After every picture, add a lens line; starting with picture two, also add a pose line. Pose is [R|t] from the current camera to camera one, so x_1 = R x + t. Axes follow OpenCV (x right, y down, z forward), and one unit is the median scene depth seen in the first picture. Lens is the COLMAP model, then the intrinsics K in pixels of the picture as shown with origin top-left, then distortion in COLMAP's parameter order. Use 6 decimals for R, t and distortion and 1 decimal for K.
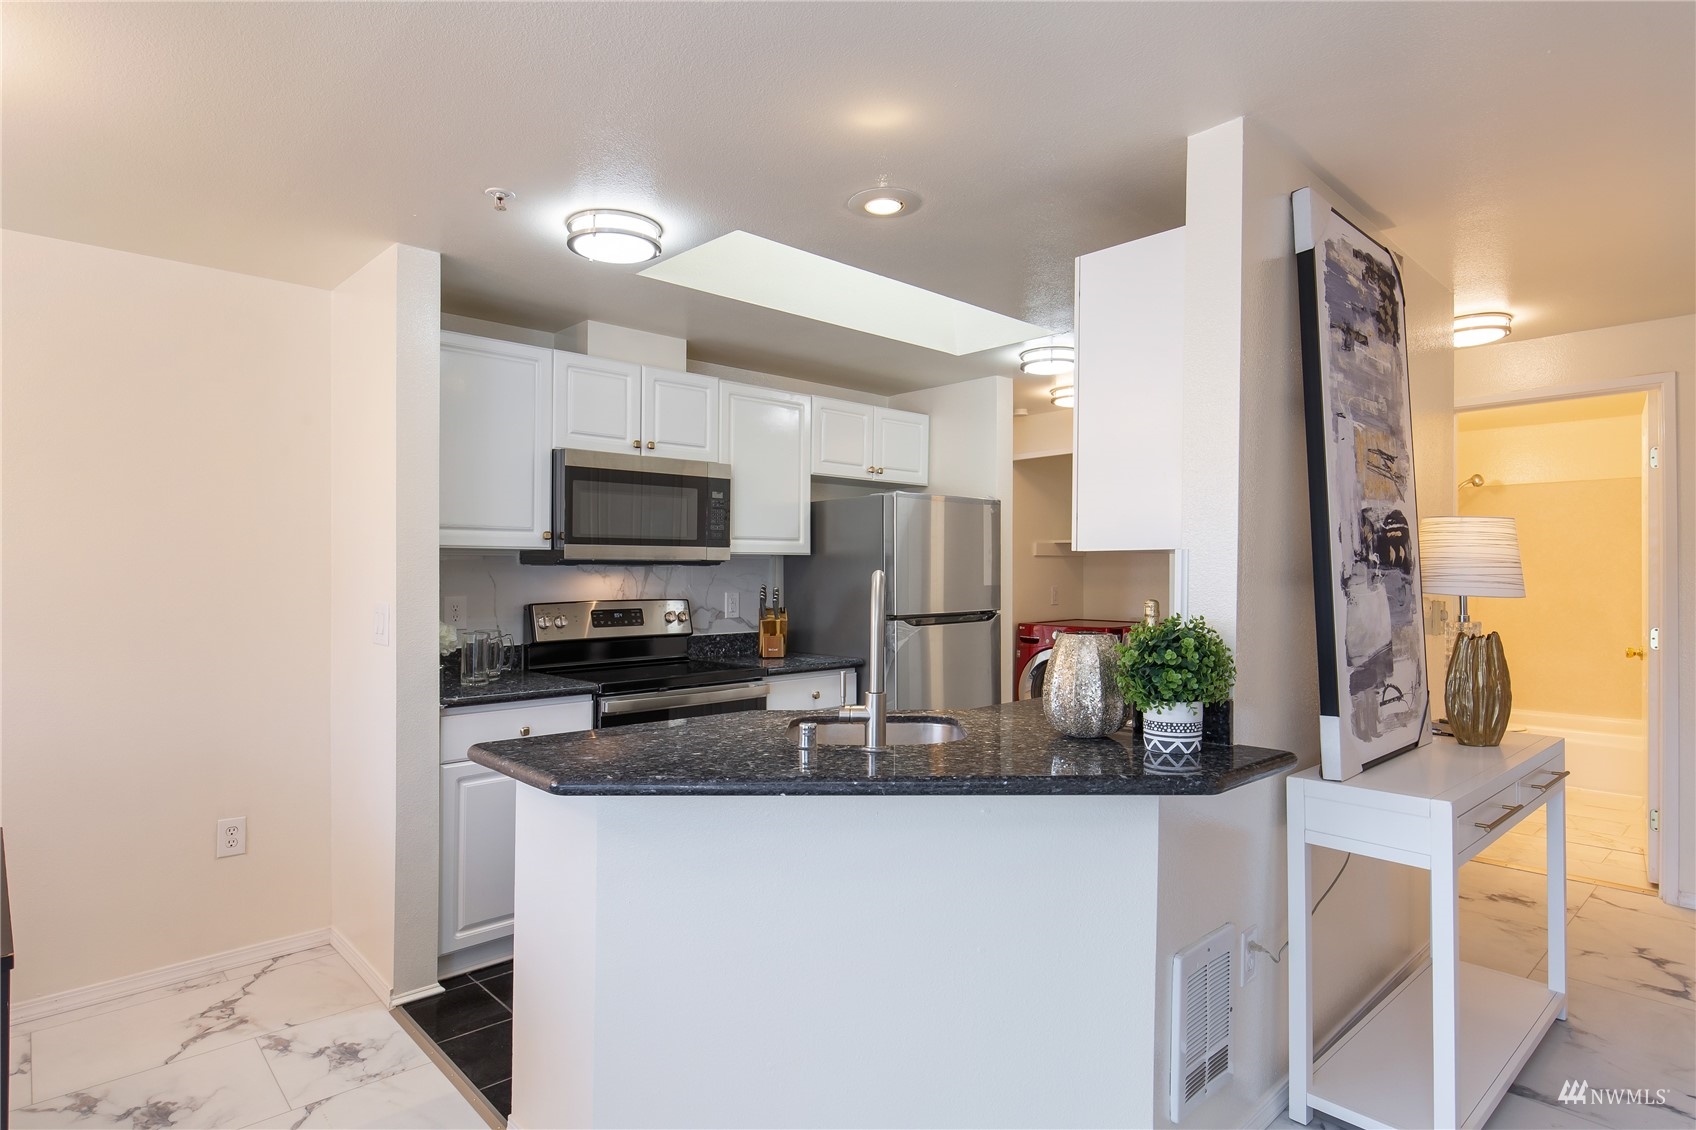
lens RADIAL K [[926.3, 0, 848.9], [0, 926.3, 564.0], [0, 0, 1]] dist [0.000374, 0.000332]
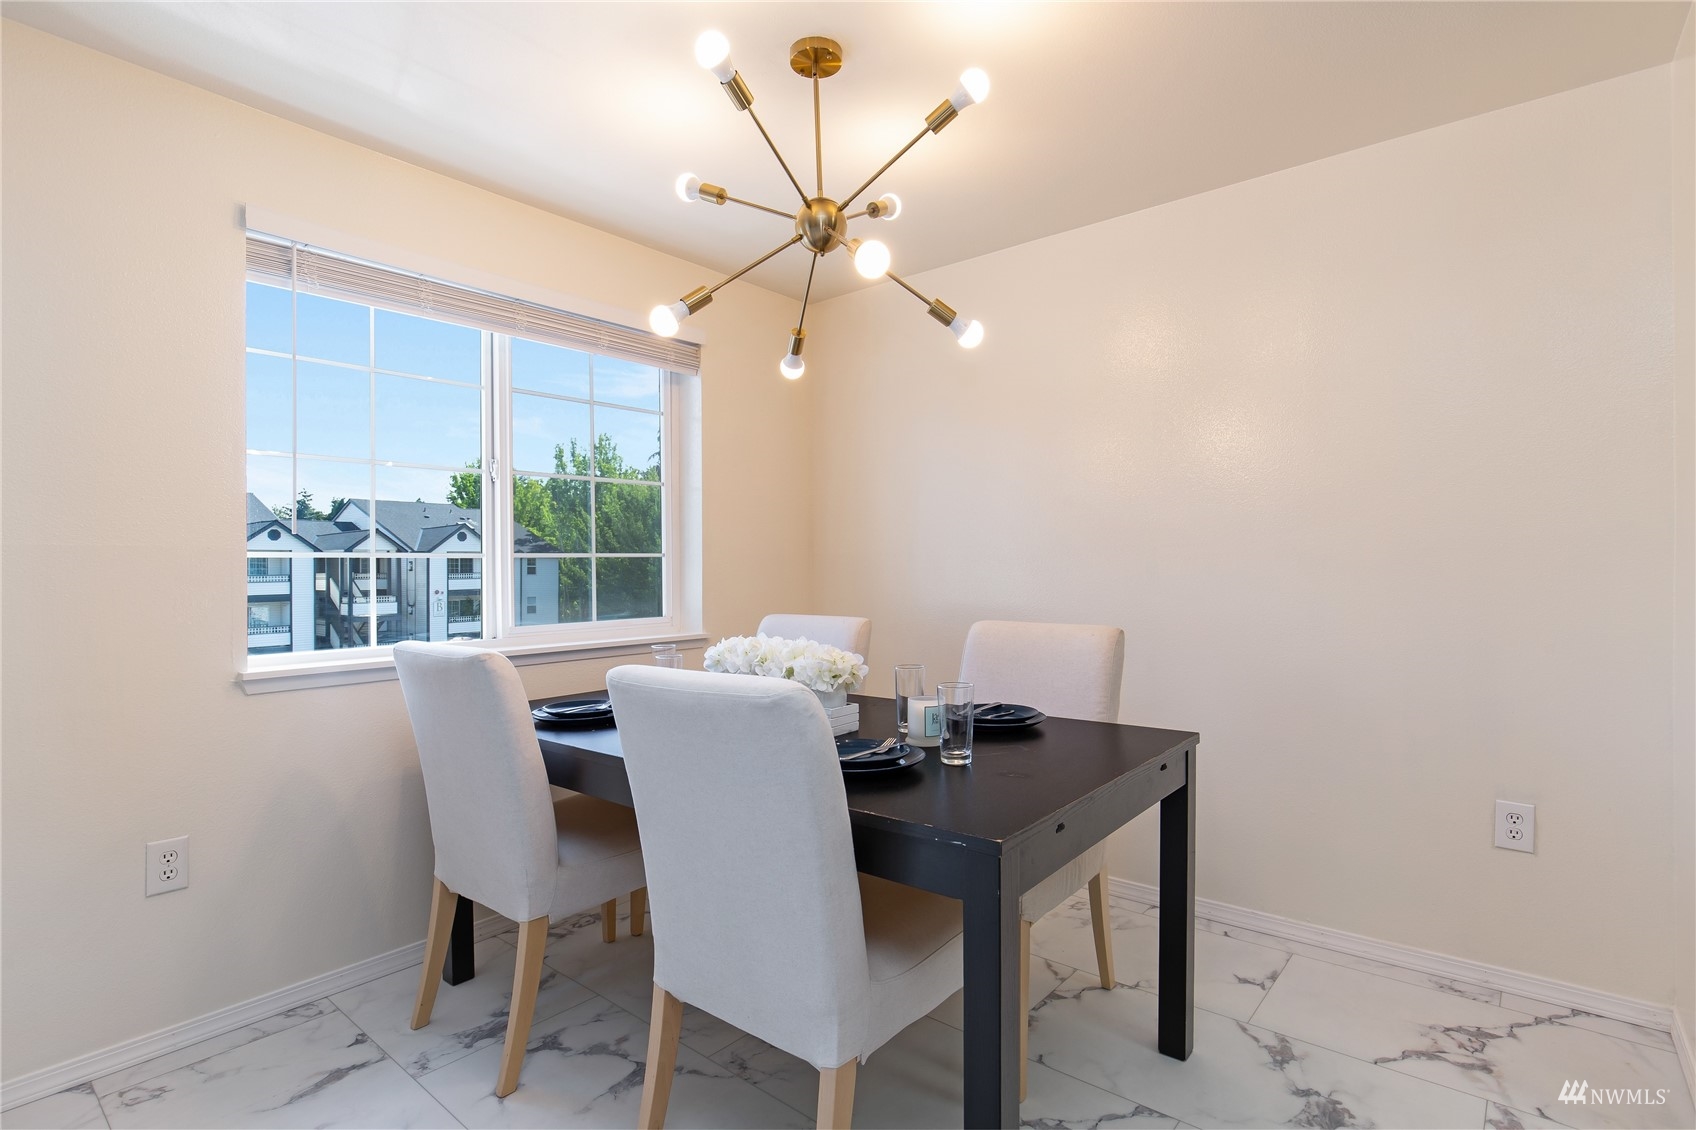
lens RADIAL K [[827.4, 0, 848.7], [0, 827.4, 565.4], [0, 0, 1]] dist [0.002189, 0.000397]
pose [[0.133744, -0.006785, -0.990993, -0.048529], [0.011260, 0.999922, -0.005327, 0.078024], [0.990952, -0.010446, 0.133810, 0.383181]]
